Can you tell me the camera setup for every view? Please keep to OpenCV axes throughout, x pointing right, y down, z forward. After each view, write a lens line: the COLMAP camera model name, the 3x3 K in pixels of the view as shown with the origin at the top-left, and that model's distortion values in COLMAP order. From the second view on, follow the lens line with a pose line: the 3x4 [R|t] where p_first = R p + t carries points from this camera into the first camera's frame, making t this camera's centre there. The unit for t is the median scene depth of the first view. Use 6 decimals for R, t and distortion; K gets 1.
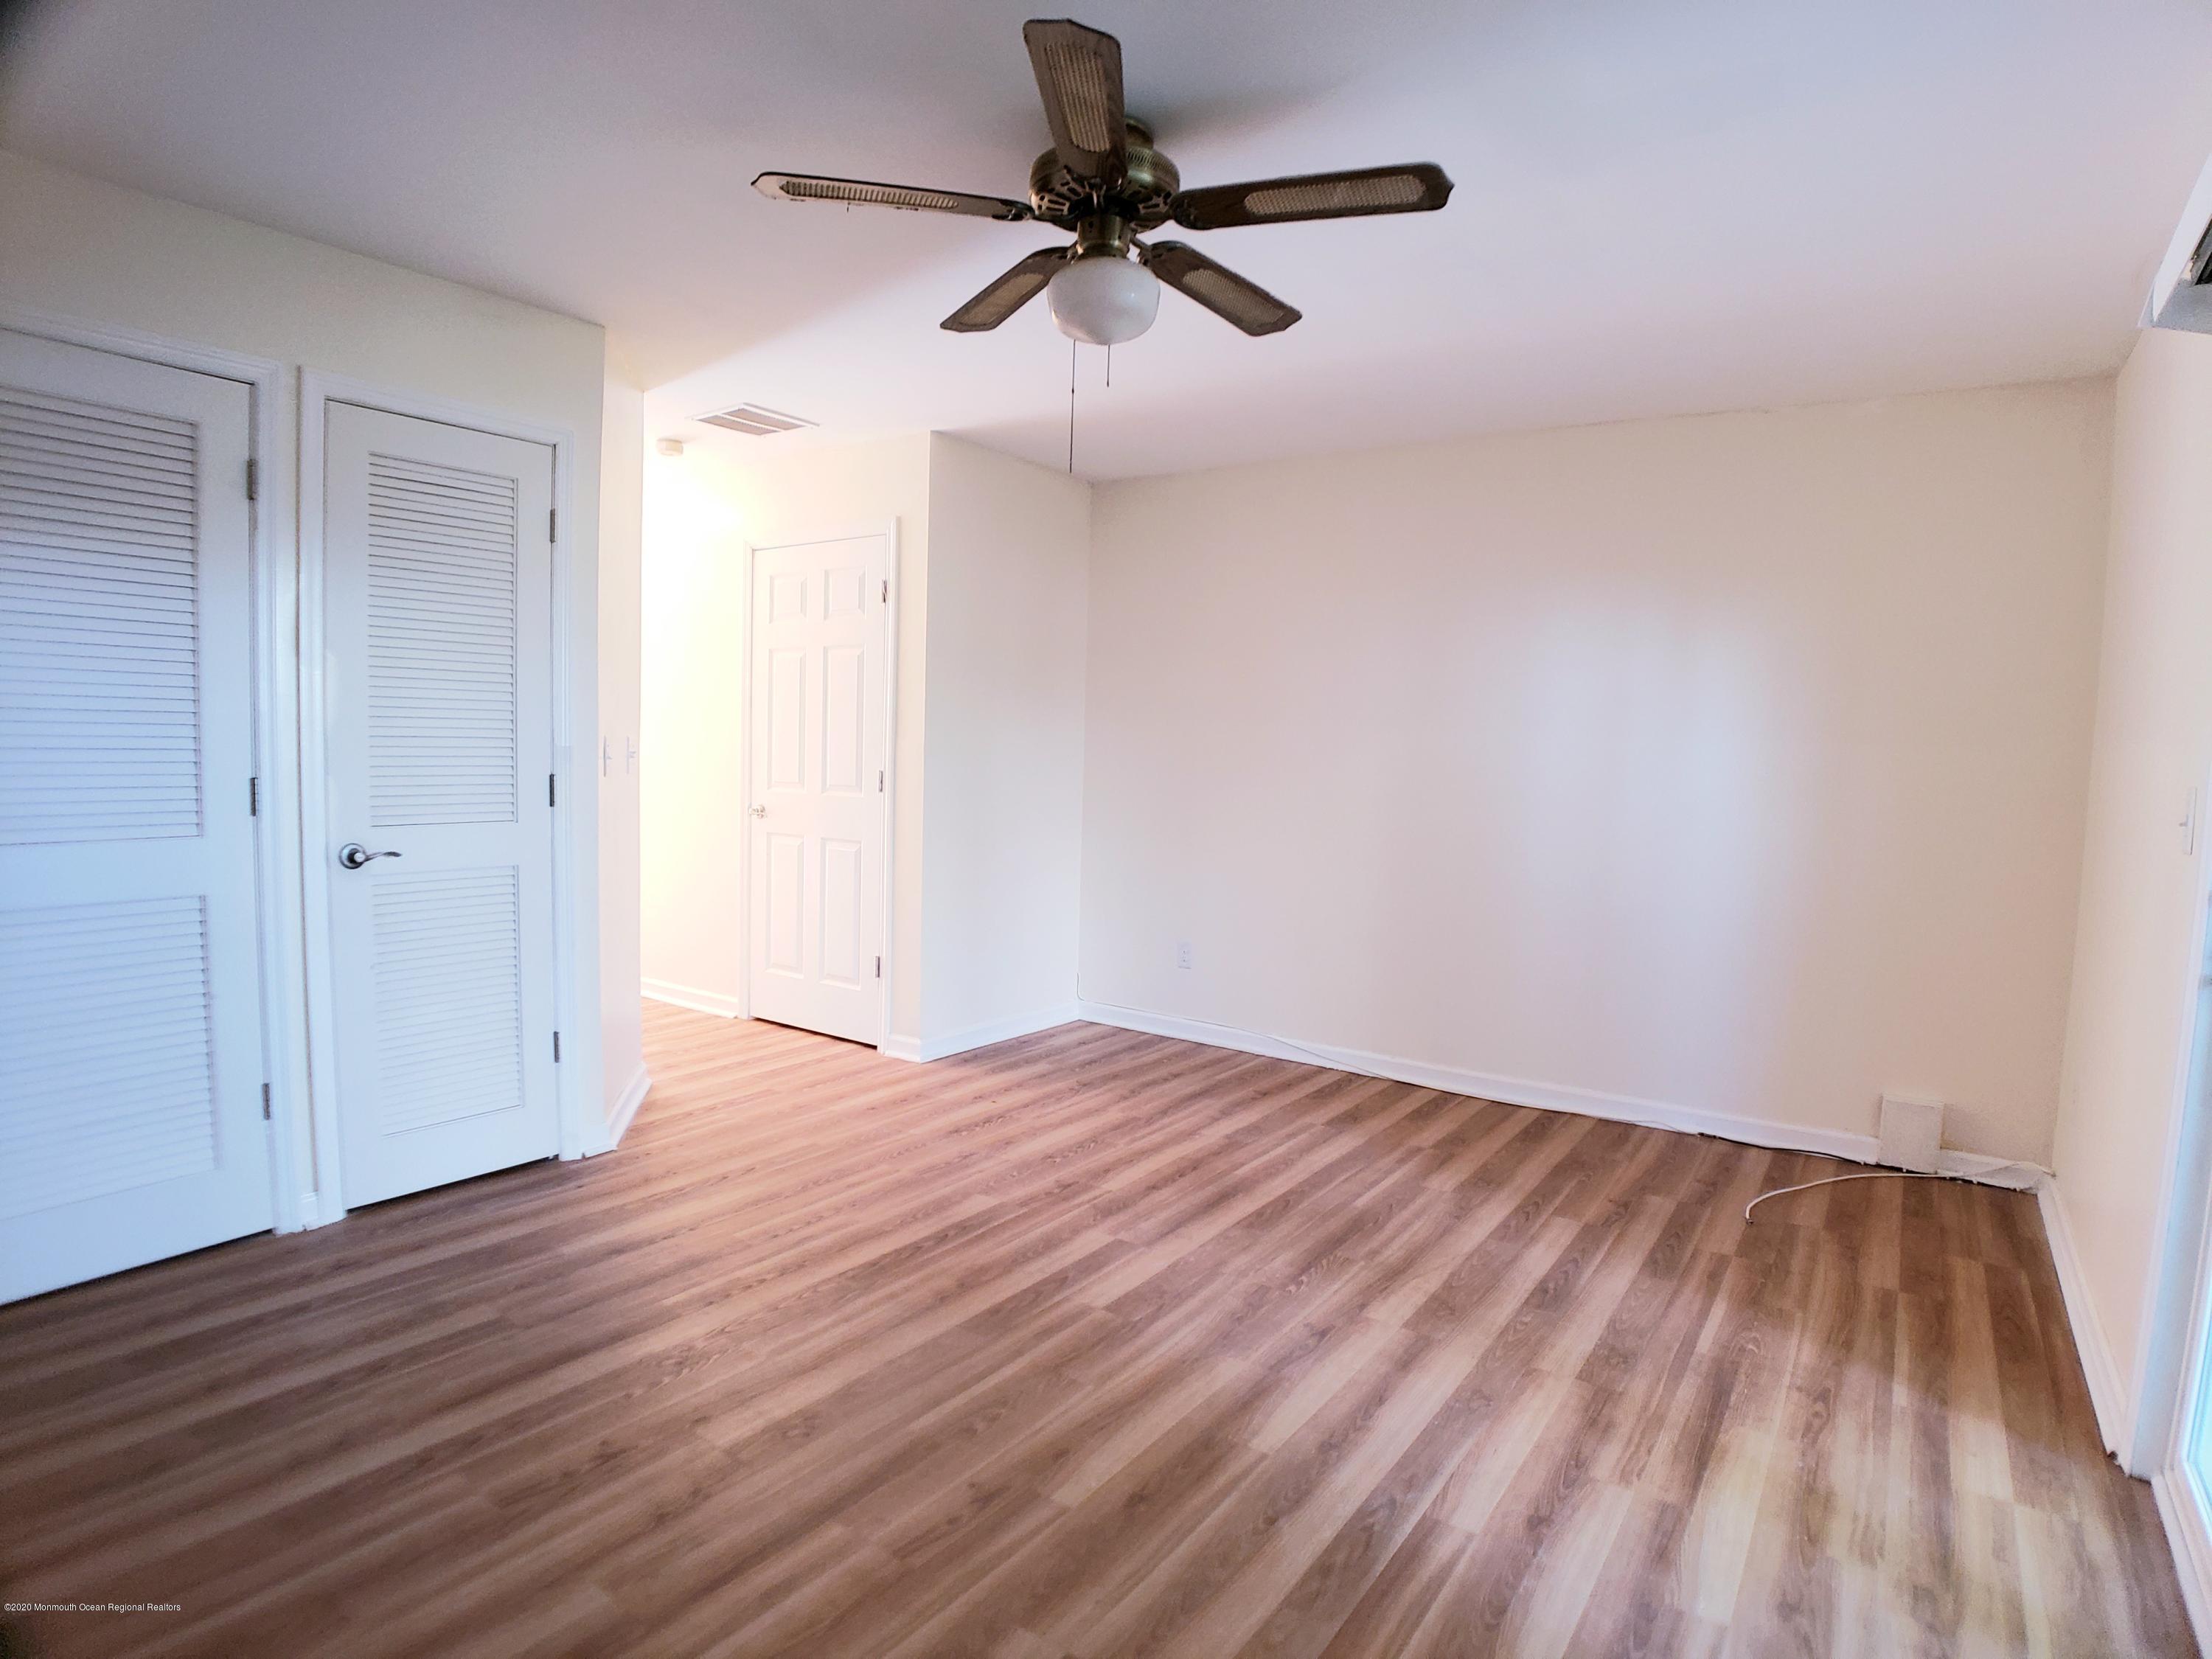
lens RADIAL K [[1193.6, 0, 1082.8], [0, 1193.6, 837.2], [0, 0, 1]] dist [-0.091643, 0.020041]
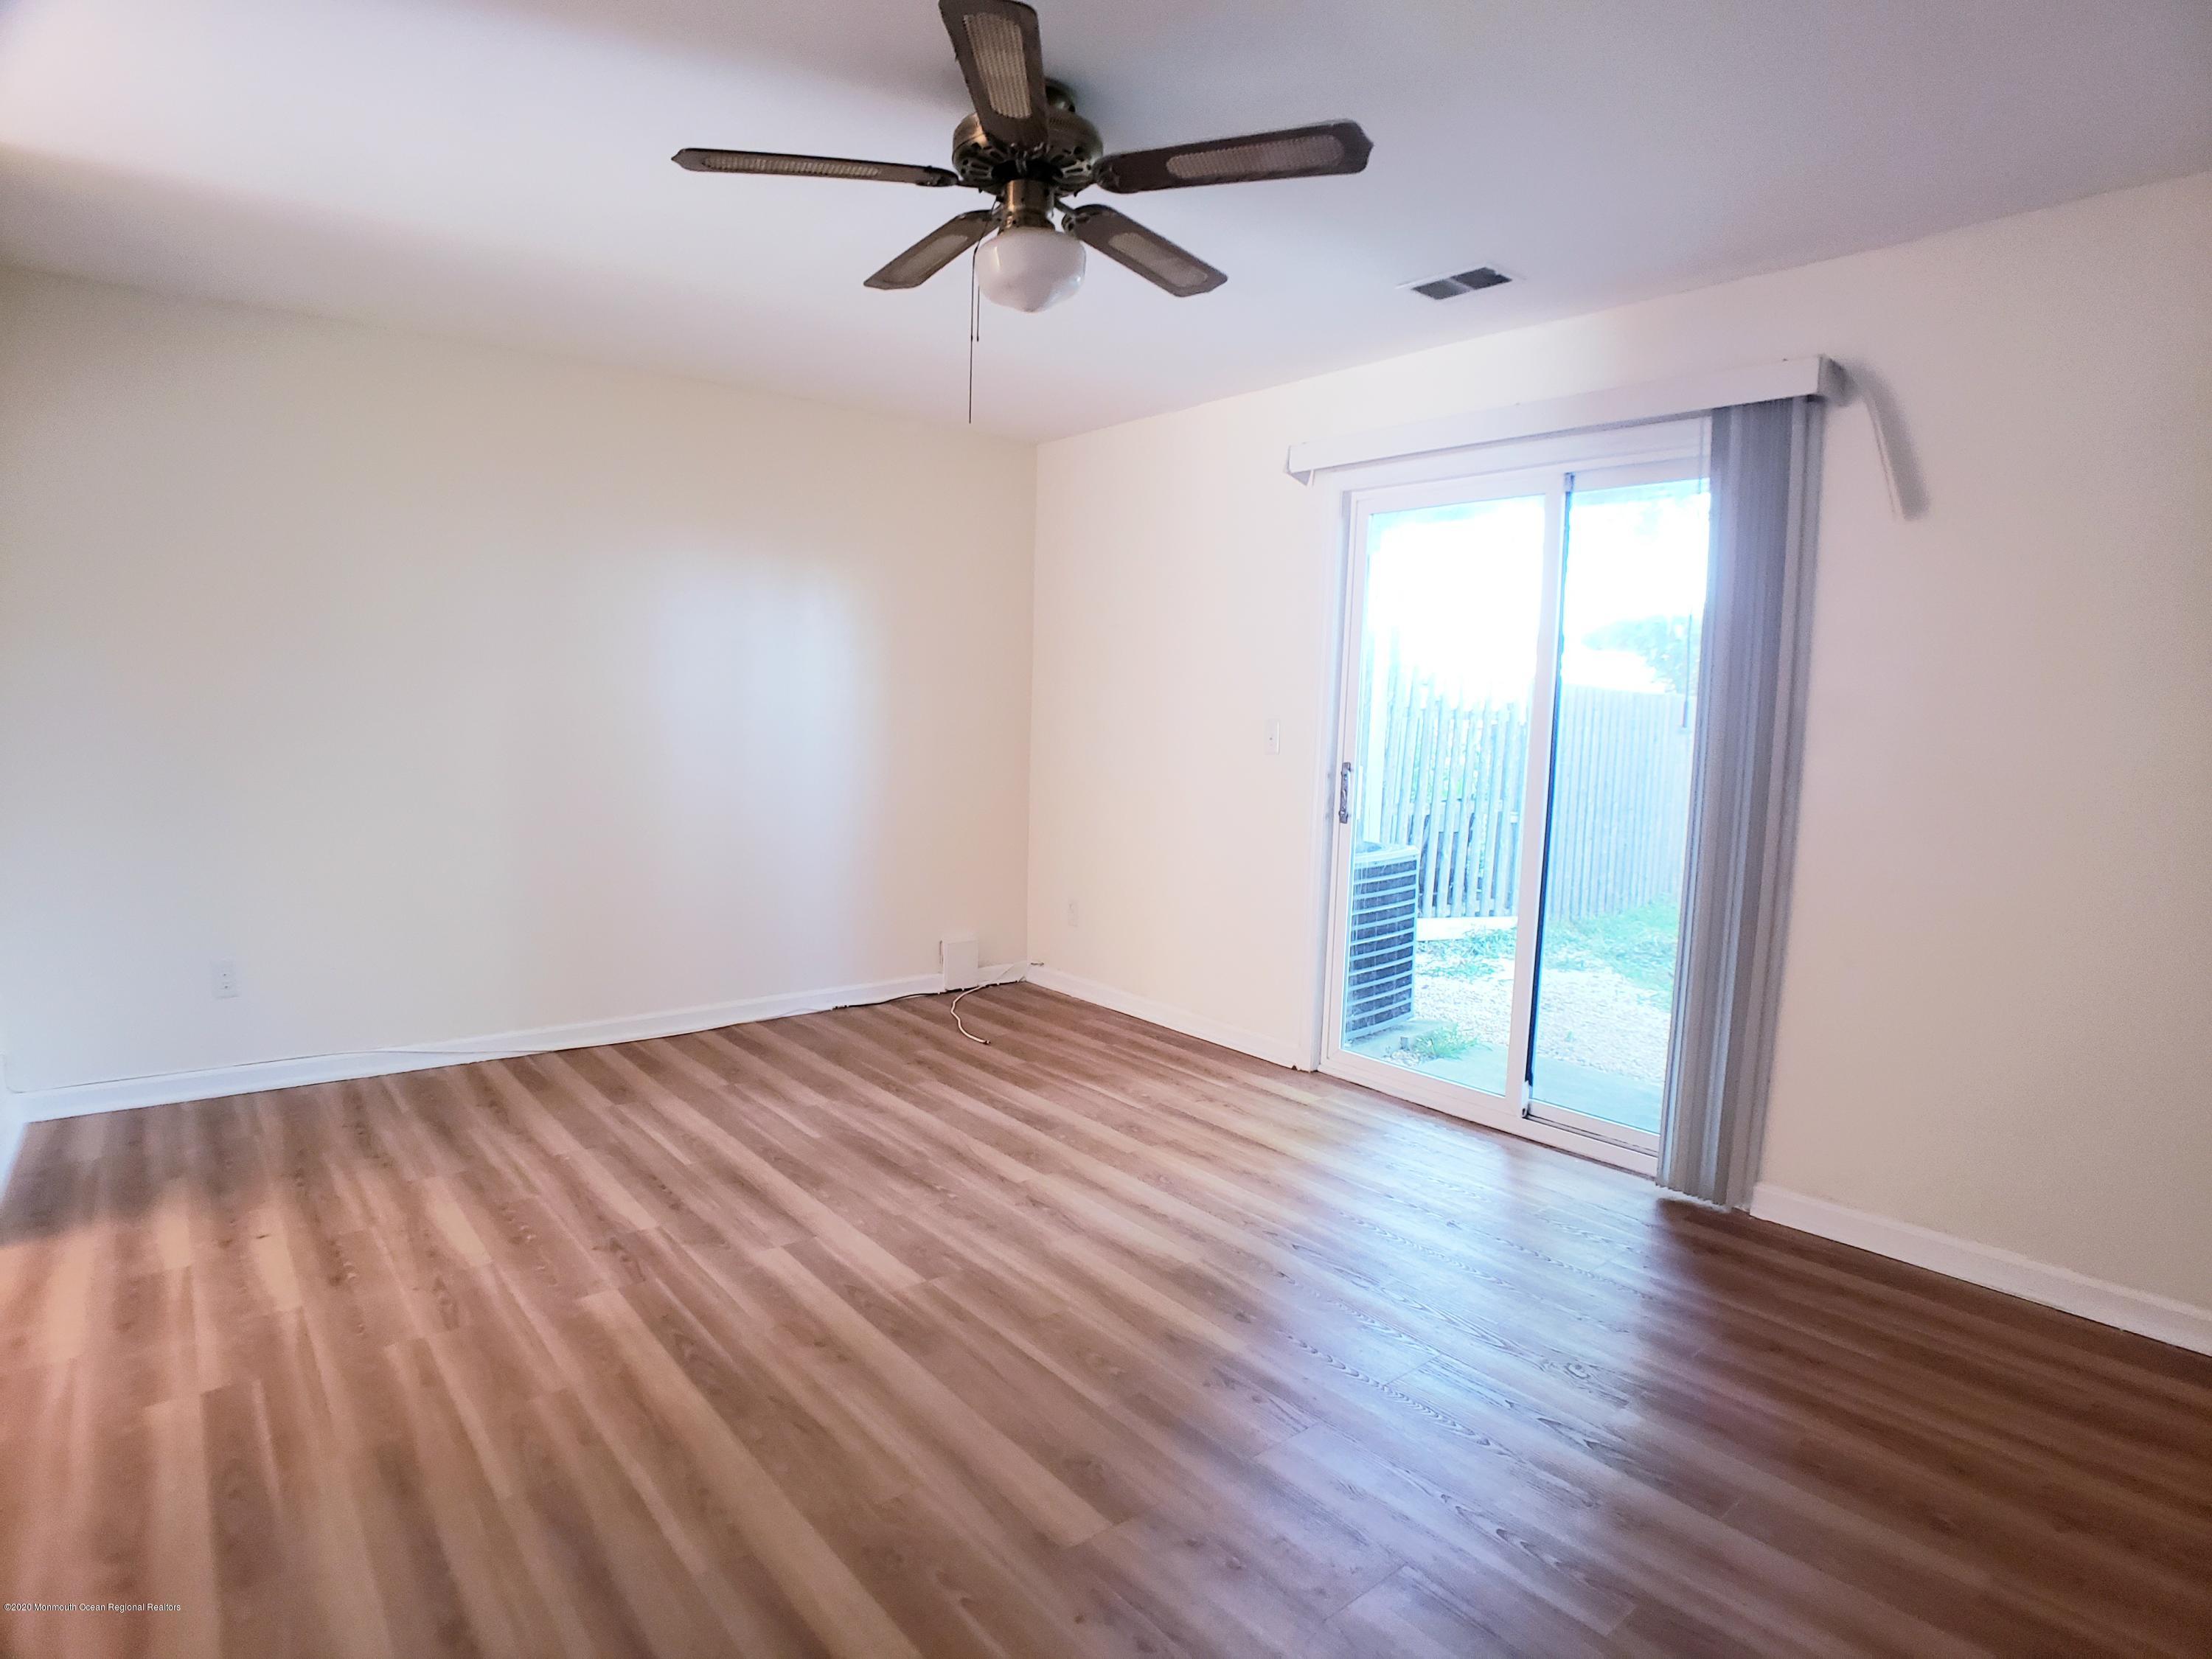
lens RADIAL K [[1211.3, 0, 1110.7], [0, 1211.3, 850.6], [0, 0, 1]] dist [-0.102142, 0.021655]
pose [[0.250511, -0.139876, 0.957956, -0.757930], [0.055968, 0.989945, 0.129911, -0.070036], [-0.966495, 0.021071, 0.255820, 0.518963]]
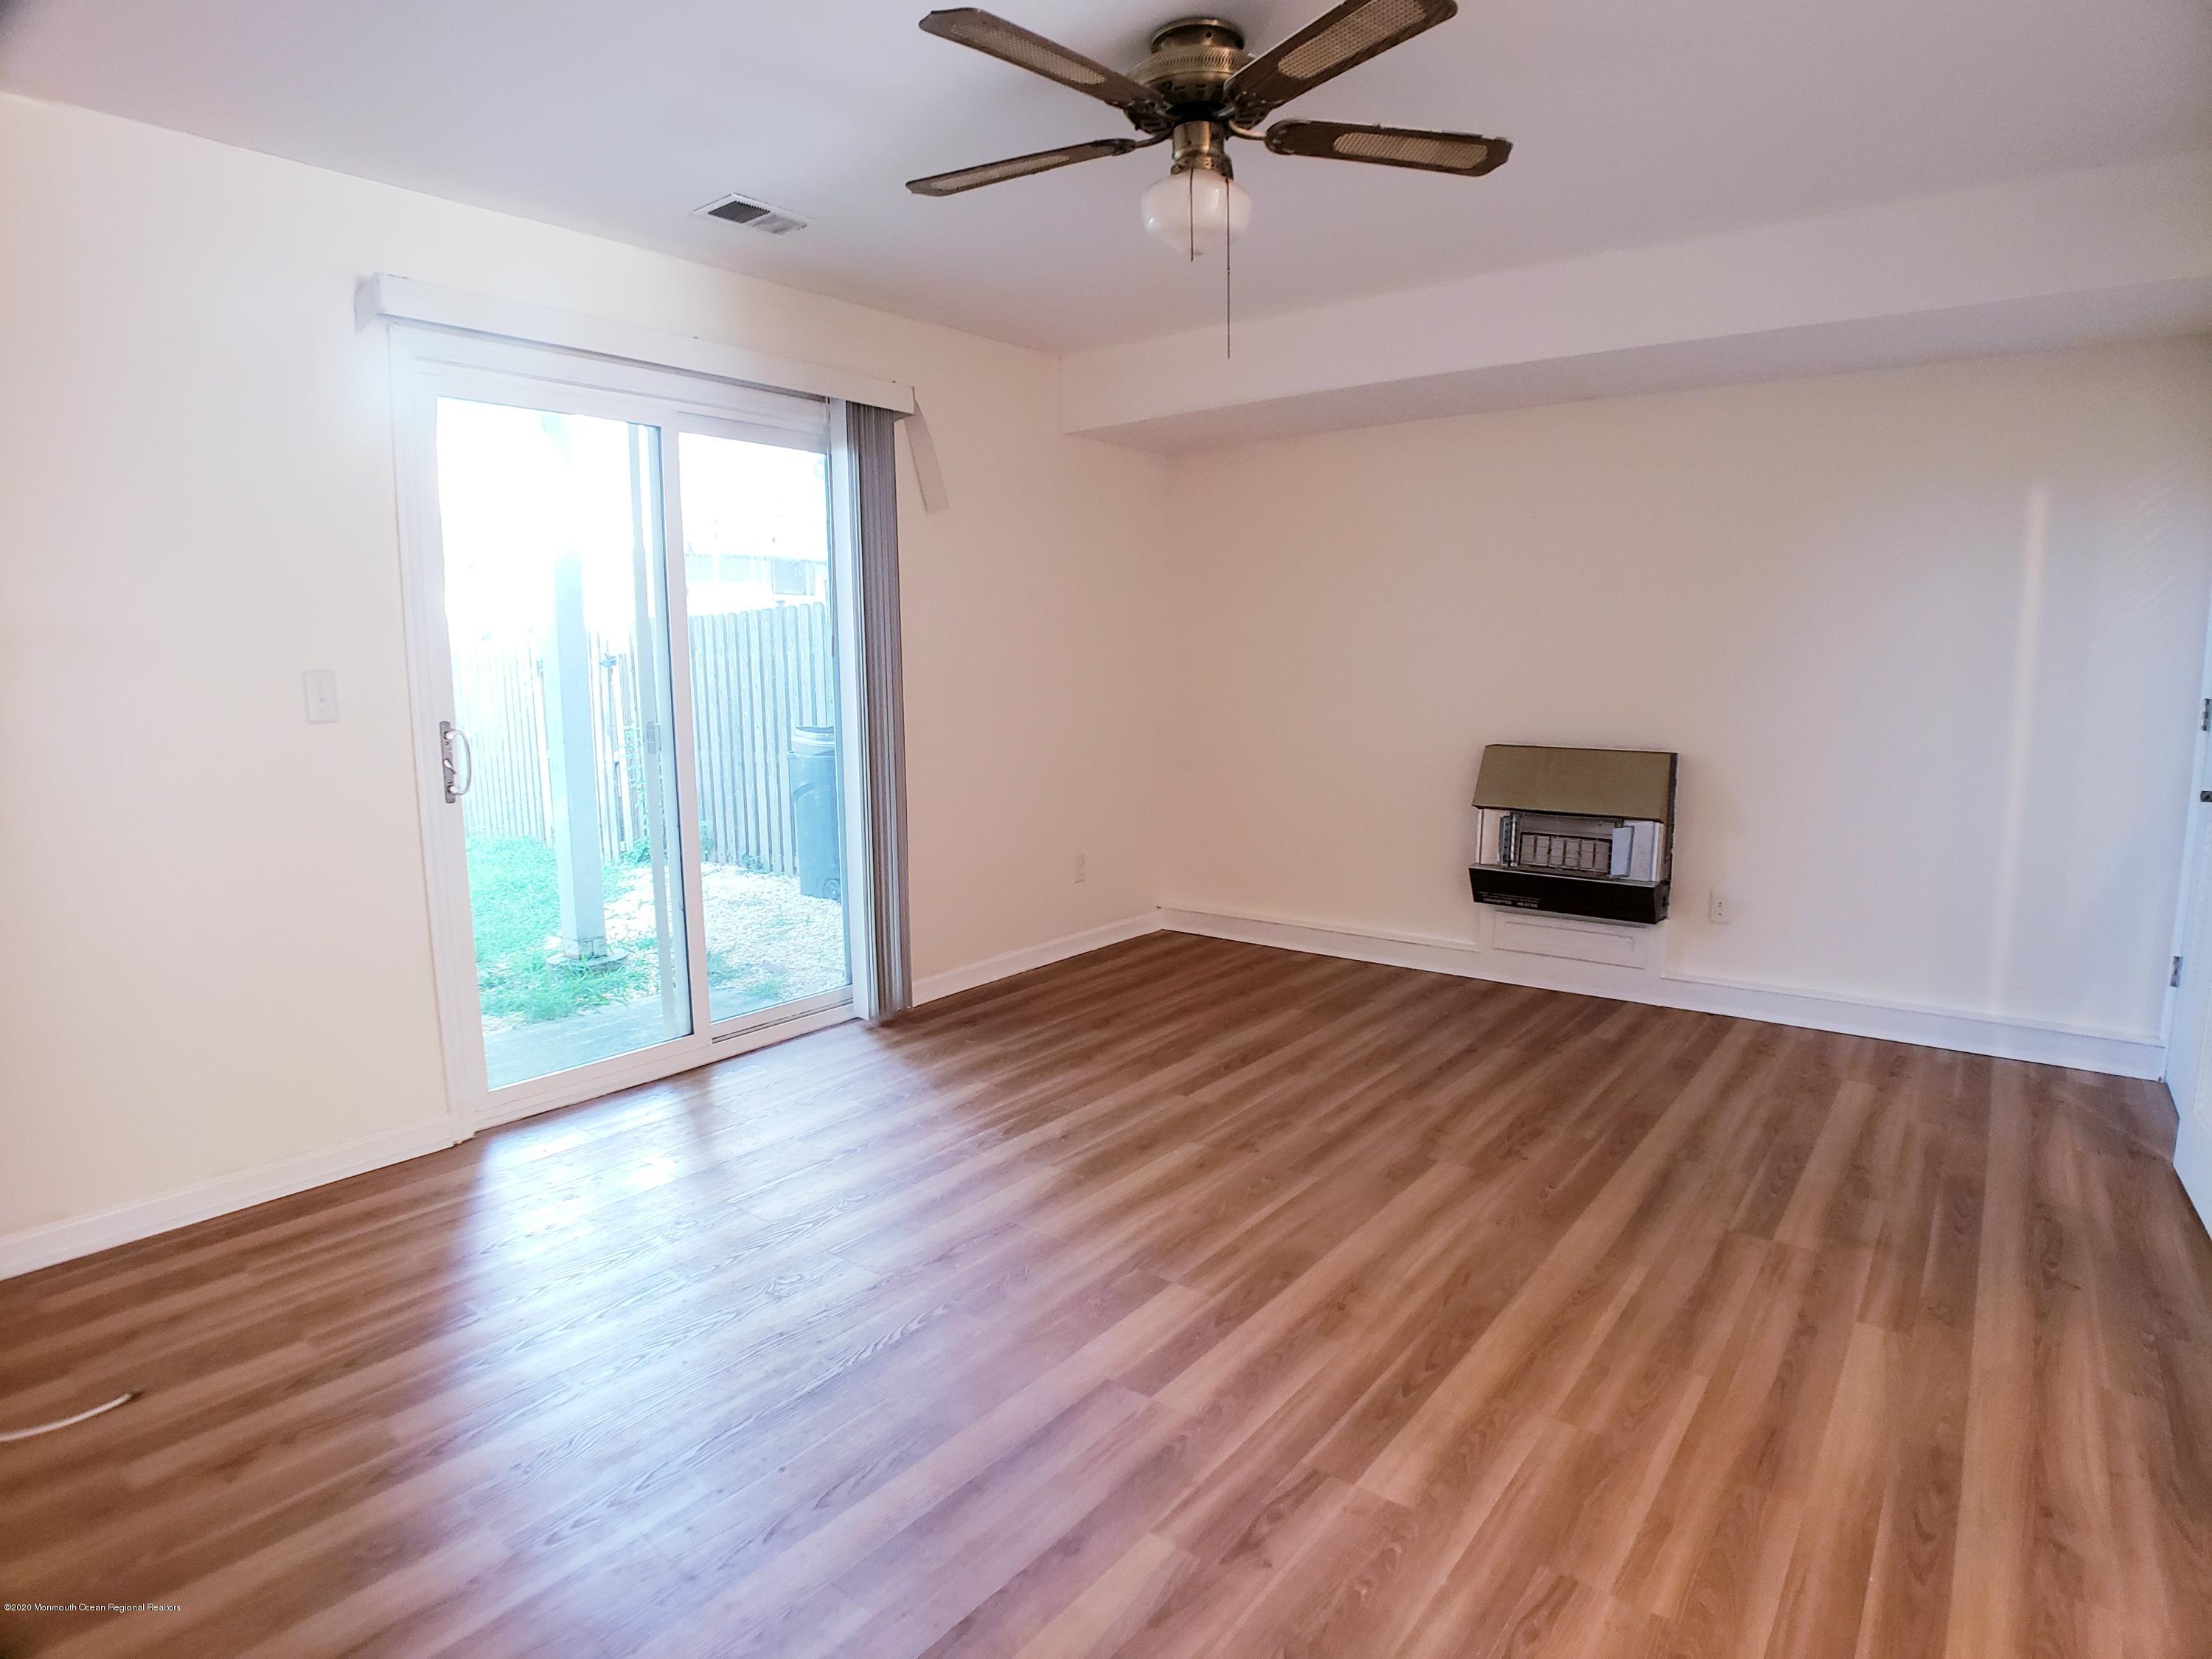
lens RADIAL K [[1211.3, 0, 1110.7], [0, 1211.3, 850.6], [0, 0, 1]] dist [-0.102142, 0.021655]
pose [[-0.999369, -0.024883, 0.025343, 0.042246], [-0.018313, 0.972399, 0.232604, -0.114285], [-0.030432, 0.231993, -0.972241, 1.599714]]
